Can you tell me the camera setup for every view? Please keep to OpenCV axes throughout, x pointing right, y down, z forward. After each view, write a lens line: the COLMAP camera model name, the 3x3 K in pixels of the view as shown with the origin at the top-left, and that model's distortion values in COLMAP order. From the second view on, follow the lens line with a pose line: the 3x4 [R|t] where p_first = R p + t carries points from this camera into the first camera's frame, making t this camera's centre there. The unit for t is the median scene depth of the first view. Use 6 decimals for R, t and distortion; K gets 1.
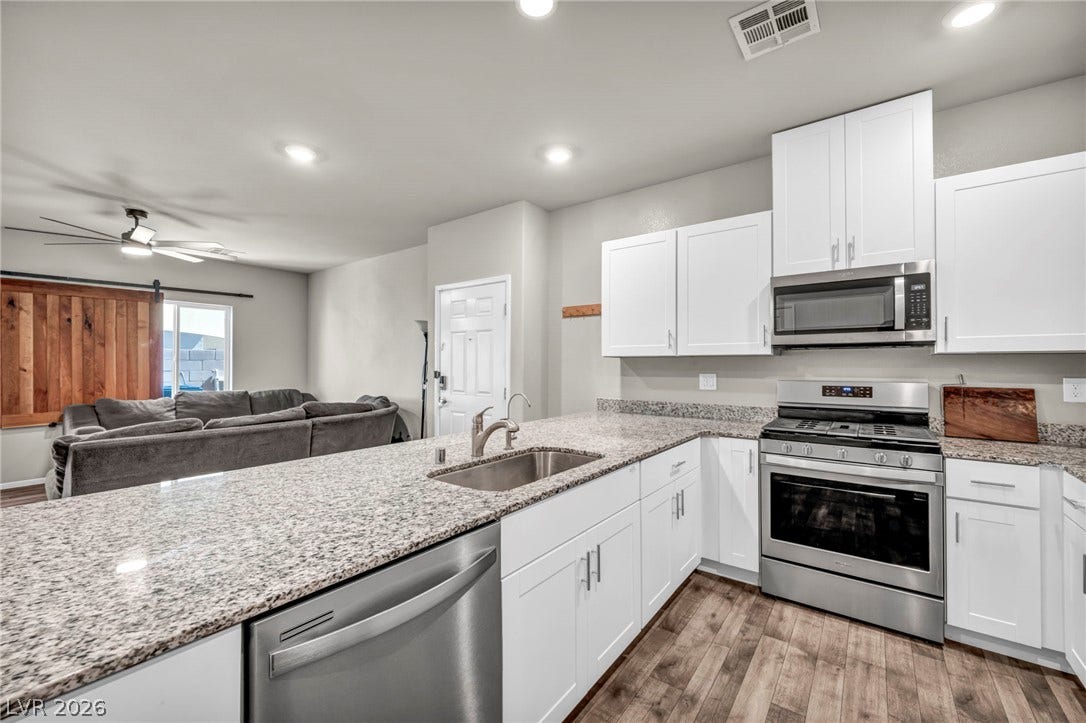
lens RADIAL K [[435.0, 0, 551.5], [0, 435.0, 356.2], [0, 0, 1]] dist [0.007710, -0.001695]
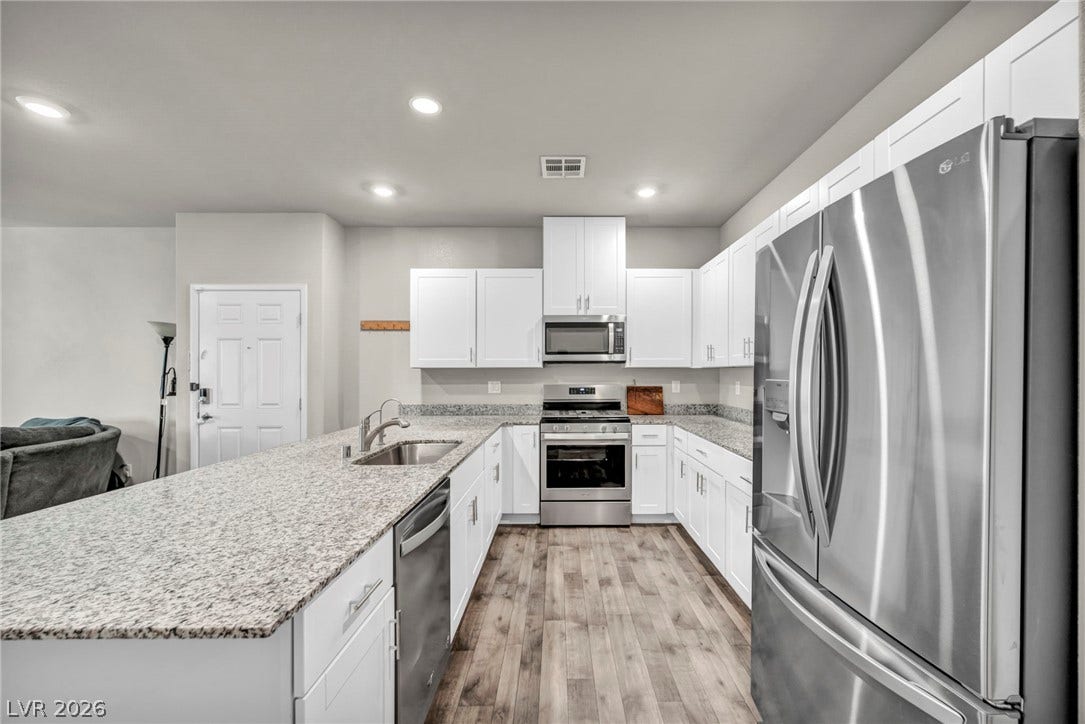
lens RADIAL K [[434.6, 0, 556.6], [0, 434.6, 369.8], [0, 0, 1]] dist [0.007710, -0.001695]
pose [[0.804772, 0.001793, 0.593582, -0.297329], [-0.008753, 0.999923, 0.008847, -0.008318], [-0.593520, -0.012316, 0.804725, -0.190290]]
